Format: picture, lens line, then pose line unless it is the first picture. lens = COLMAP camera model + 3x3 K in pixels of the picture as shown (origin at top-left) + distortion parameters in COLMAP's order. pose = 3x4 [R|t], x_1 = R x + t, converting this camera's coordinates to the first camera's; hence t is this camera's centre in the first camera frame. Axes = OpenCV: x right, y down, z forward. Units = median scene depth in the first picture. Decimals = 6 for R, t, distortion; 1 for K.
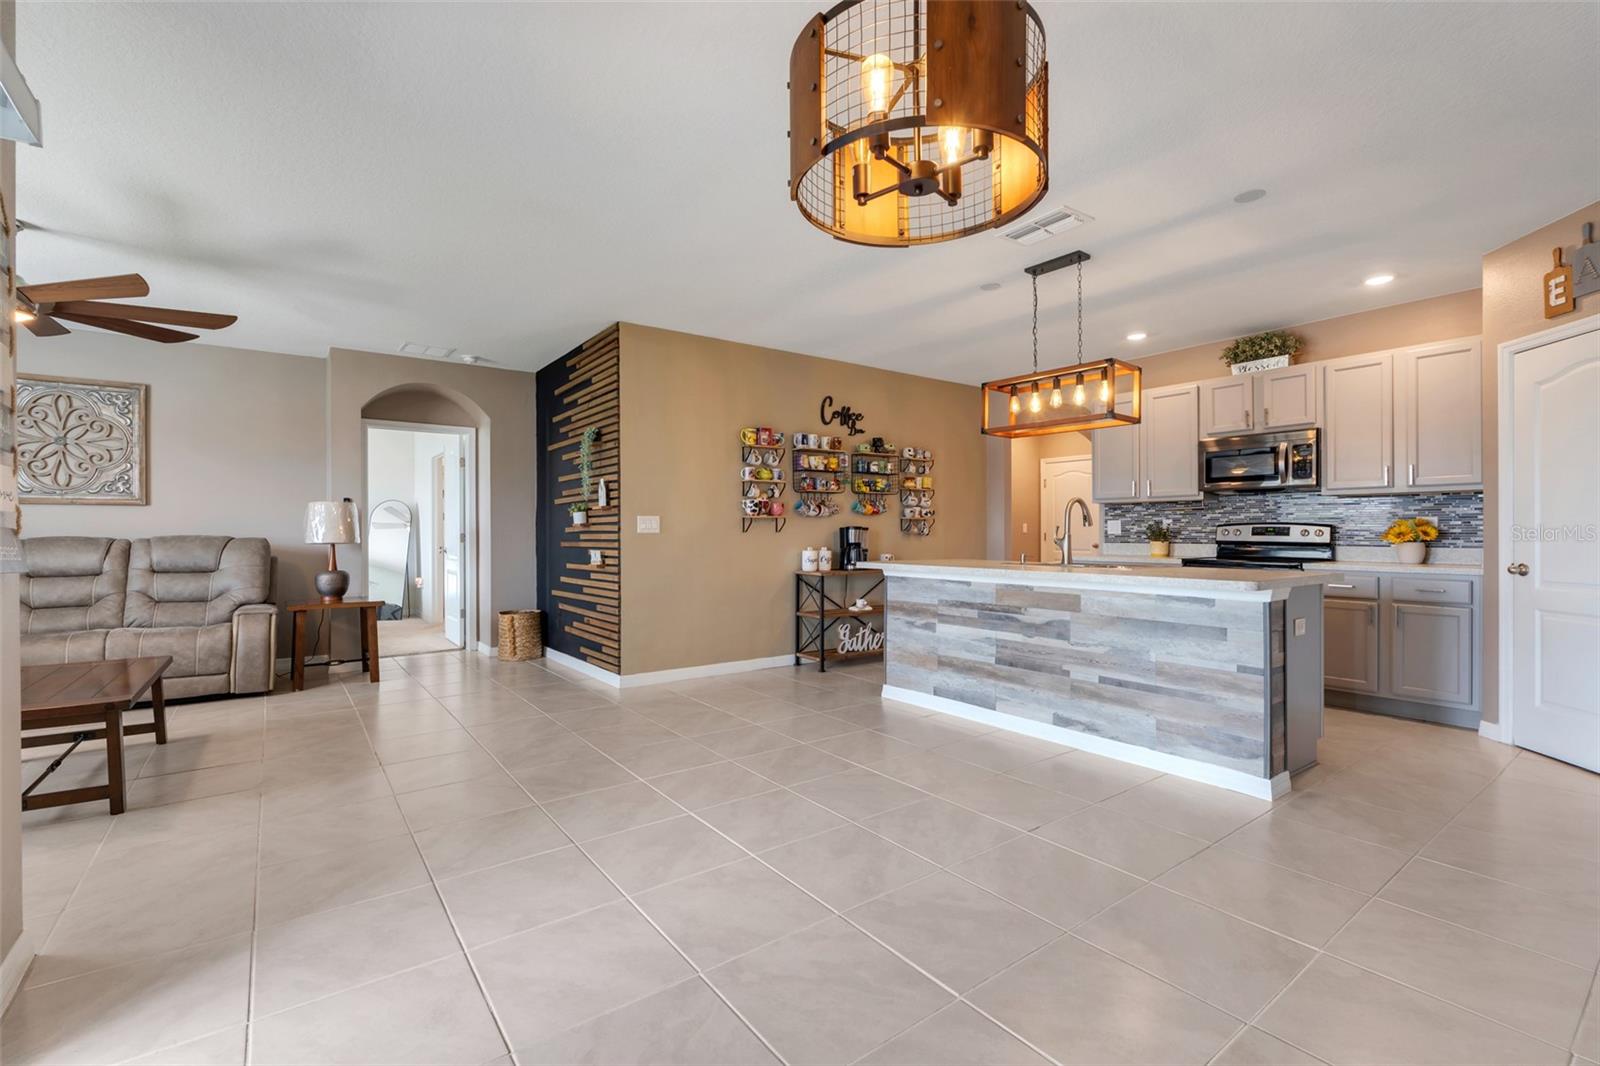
lens RADIAL K [[714.4, 0, 800.0], [0, 714.4, 533.5], [0, 0, 1]] dist [-0.001644, 0.001353]
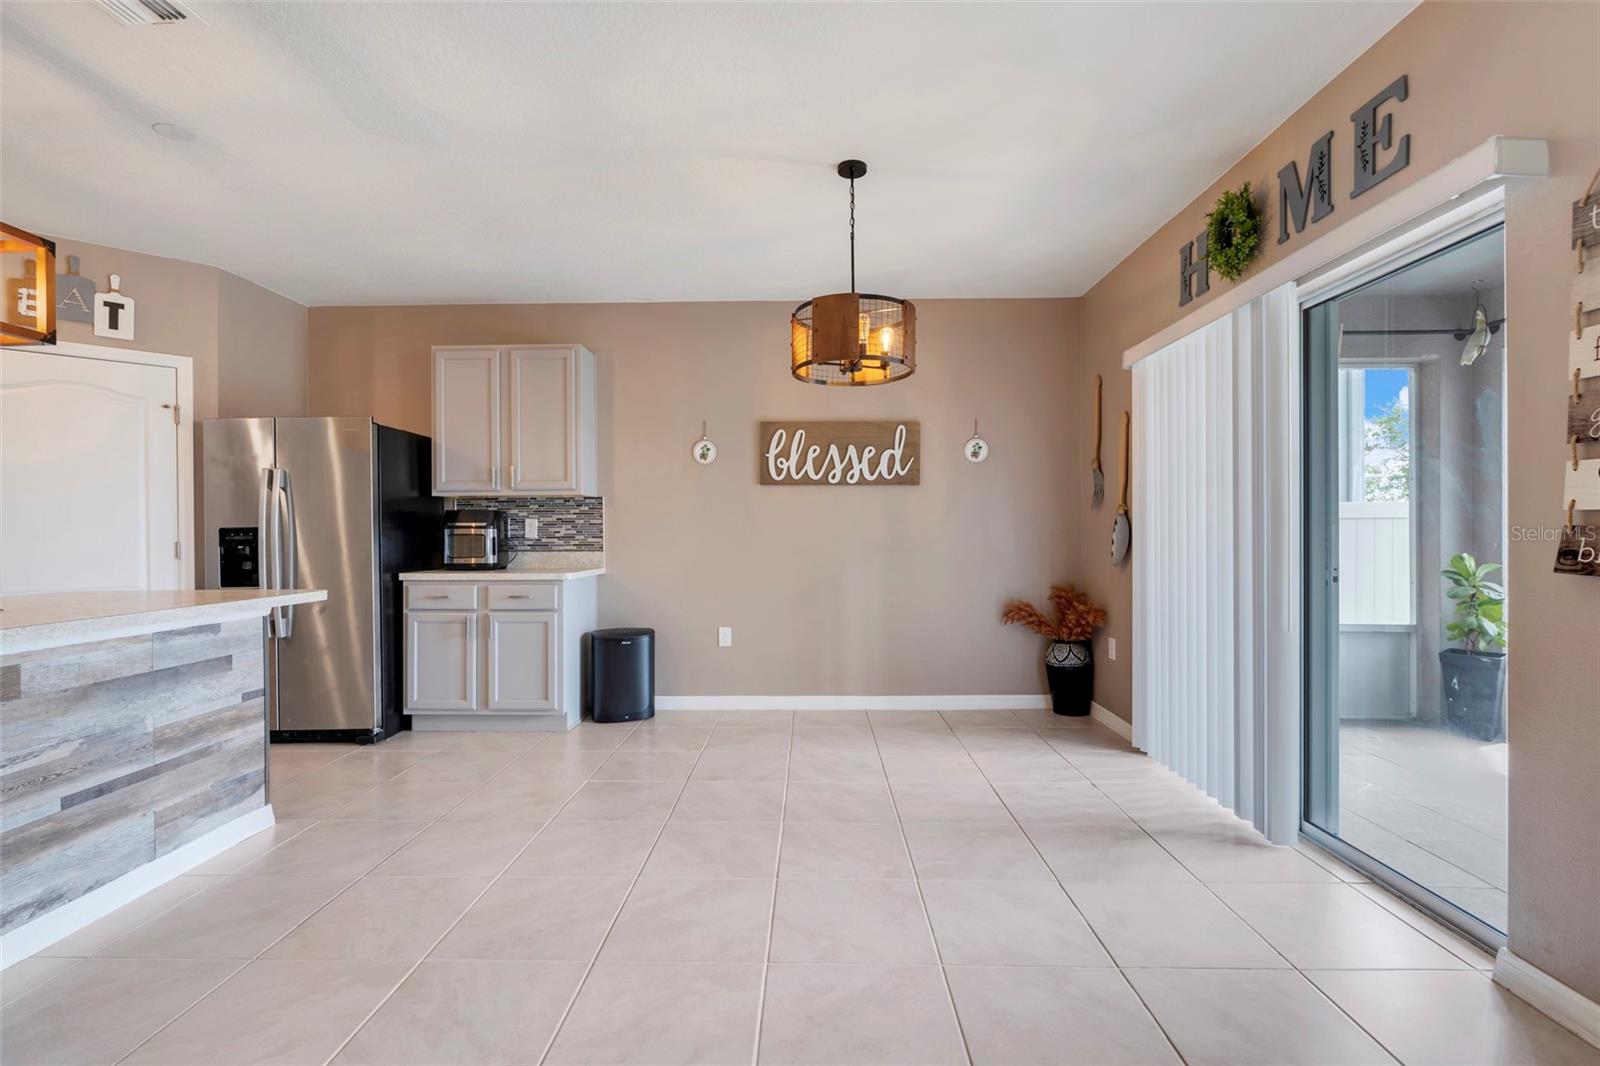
lens RADIAL K [[714.4, 0, 793.8], [0, 714.4, 531.0], [0, 0, 1]] dist [-0.001644, 0.001353]
pose [[-0.782057, 0.007675, 0.623160, -0.307015], [0.011035, 0.999938, 0.001533, -0.005312], [-0.623110, 0.008075, -0.782093, 0.849060]]
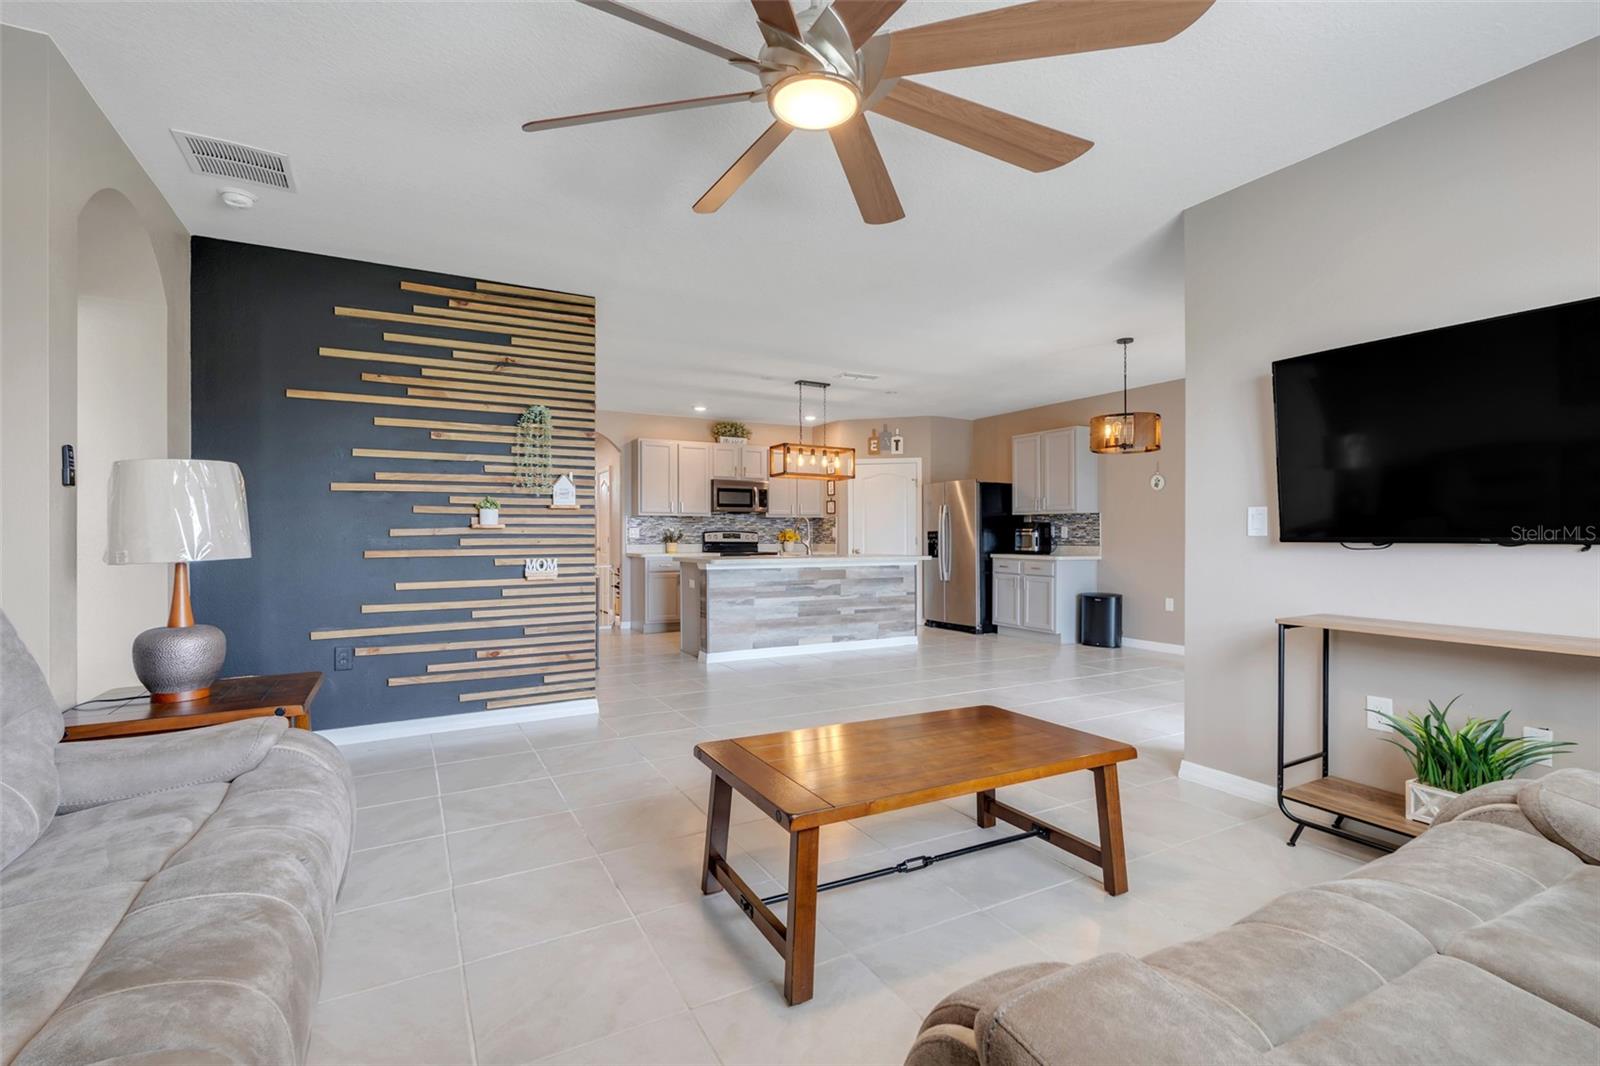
lens RADIAL K [[714.4, 0, 802.0], [0, 714.4, 534.0], [0, 0, 1]] dist [-0.001644, 0.001353]
pose [[0.130351, 0.003779, 0.991461, -1.211553], [0.001898, 0.999990, -0.004061, -0.000742], [-0.991466, 0.002411, 0.130343, 0.698063]]
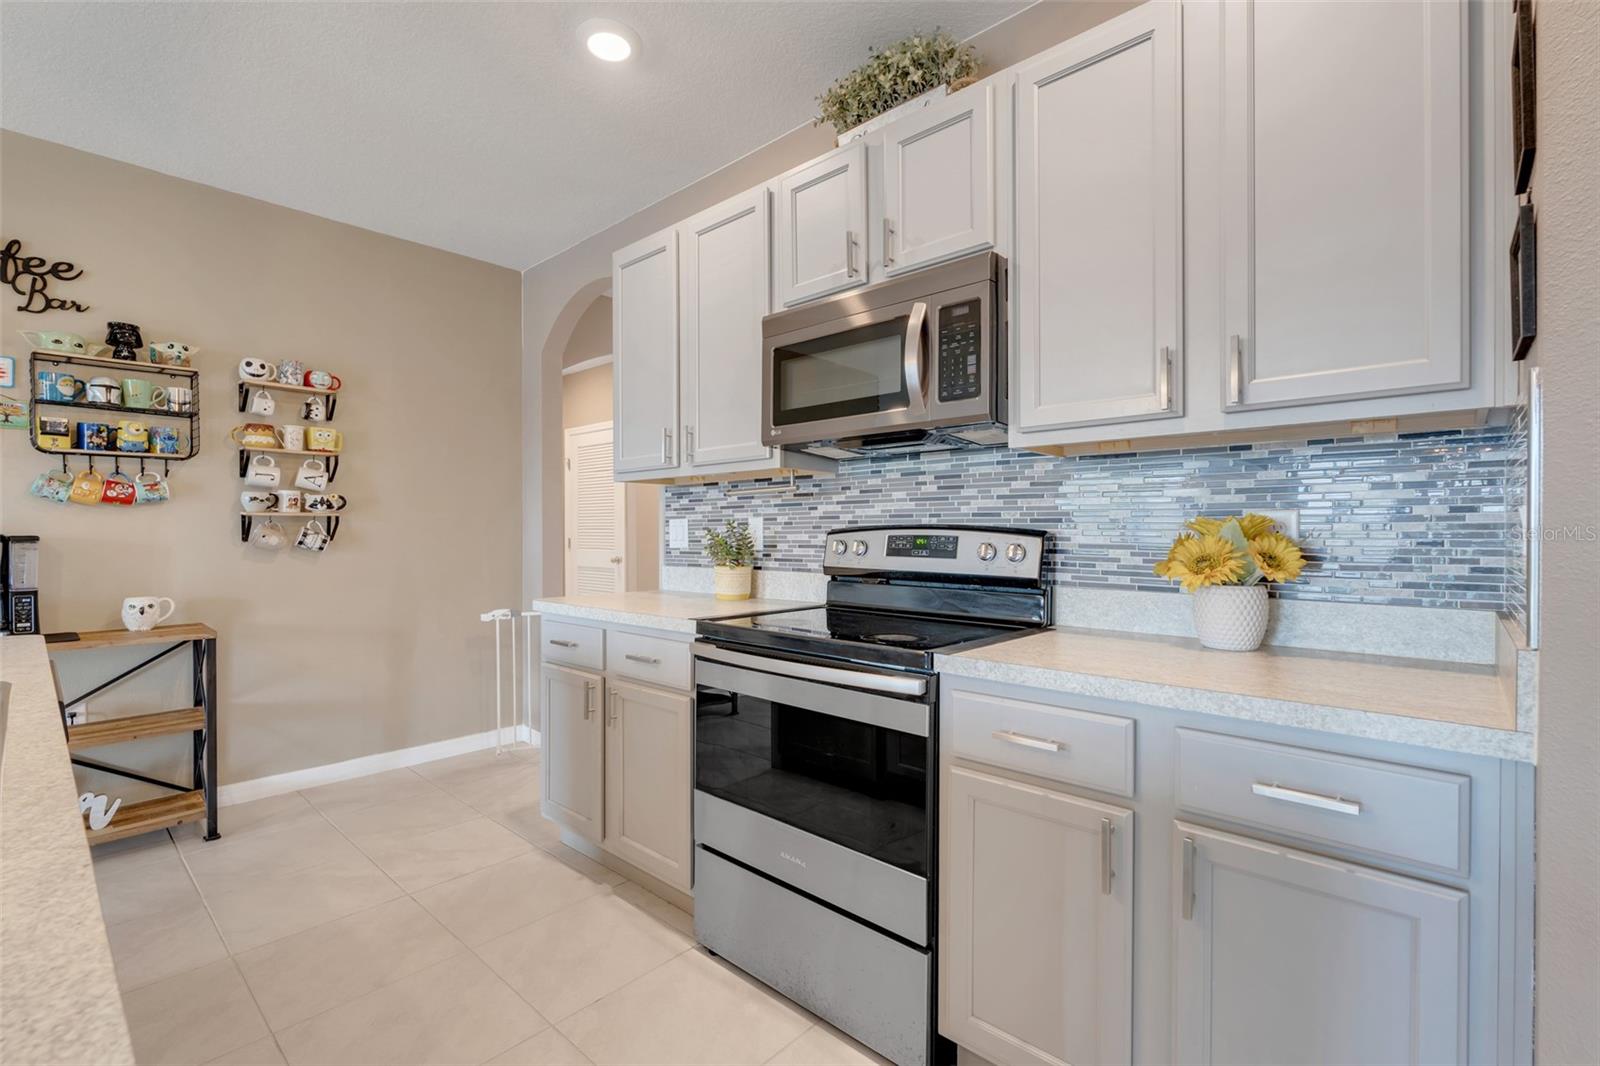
lens RADIAL K [[714.4, 0, 802.5], [0, 714.4, 536.4], [0, 0, 1]] dist [-0.001644, 0.001353]
pose [[0.982886, -0.002544, 0.184197, 0.599778], [0.001634, 0.999986, 0.005089, -0.012756], [-0.184207, -0.004701, 0.982876, 0.711842]]
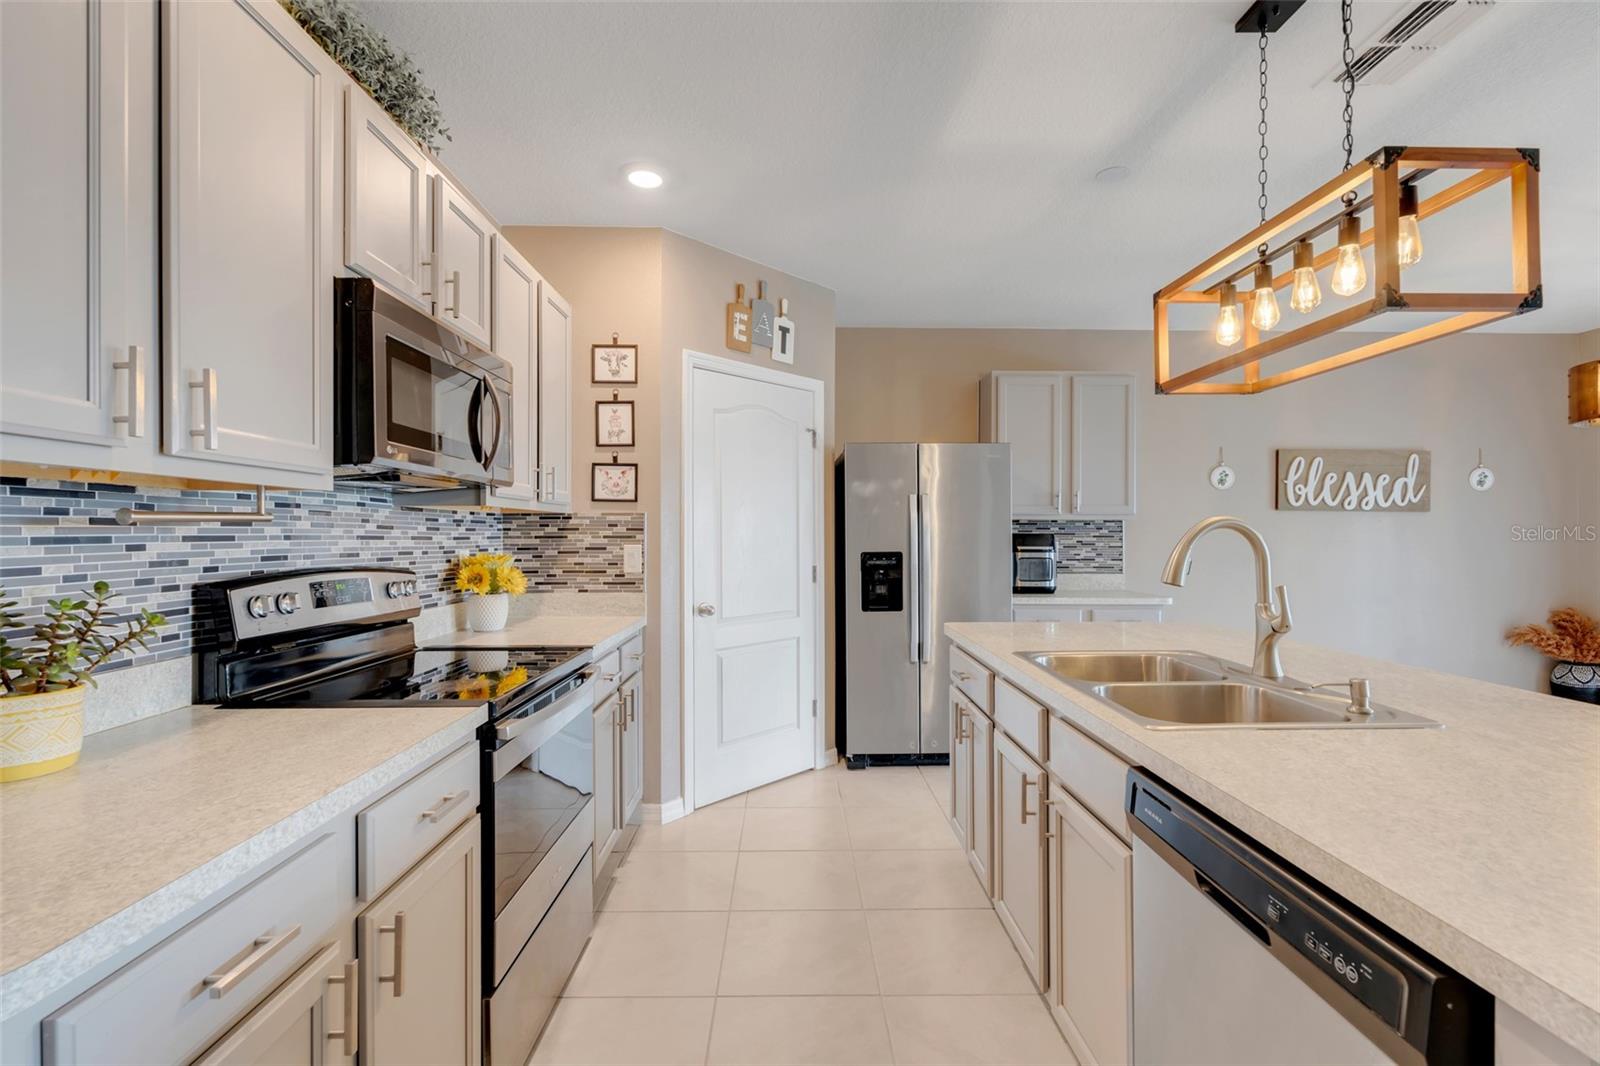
lens RADIAL K [[714.4, 0, 794.9], [0, 714.4, 533.1], [0, 0, 1]] dist [-0.001644, 0.001353]
pose [[-0.805735, 0.002435, 0.592271, 0.306567], [0.002271, 0.999997, -0.001022, -0.036995], [-0.592271, 0.000522, -0.805739, 1.336005]]
